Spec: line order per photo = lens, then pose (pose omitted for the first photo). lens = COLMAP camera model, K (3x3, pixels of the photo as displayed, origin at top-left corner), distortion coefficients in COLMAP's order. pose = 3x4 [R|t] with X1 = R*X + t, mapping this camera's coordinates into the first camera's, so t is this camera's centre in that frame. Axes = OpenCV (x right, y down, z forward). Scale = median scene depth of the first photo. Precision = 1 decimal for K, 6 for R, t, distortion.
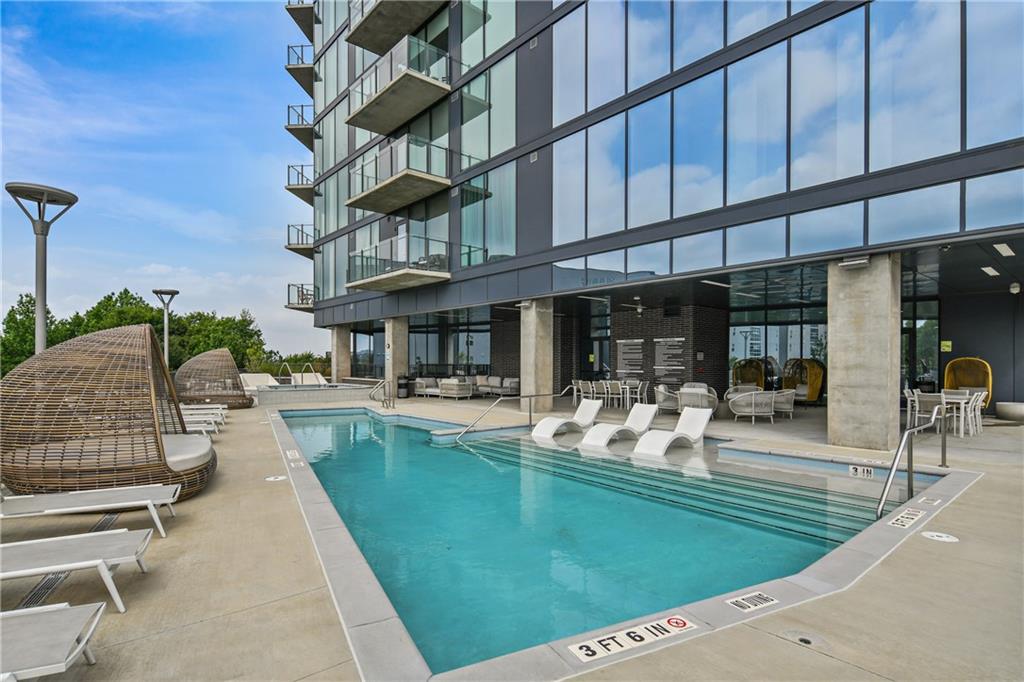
lens RADIAL K [[522.3, 0, 512.0], [0, 522.3, 347.1], [0, 0, 1]] dist [0.004918, 0.002393]
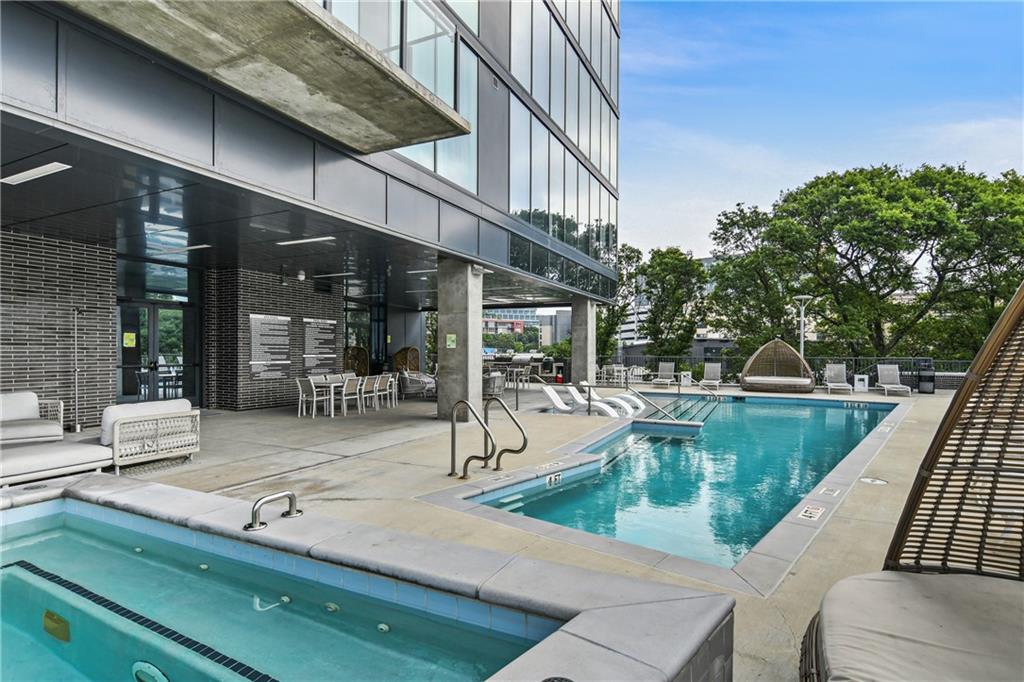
lens RADIAL K [[522.3, 0, 509.7], [0, 522.3, 347.1], [0, 0, 1]] dist [0.004918, 0.002393]
pose [[-0.386100, 0.005695, 0.922439, -0.547290], [-0.026056, 0.999515, -0.017078, 0.031520], [-0.922089, -0.030629, -0.385765, 1.030524]]
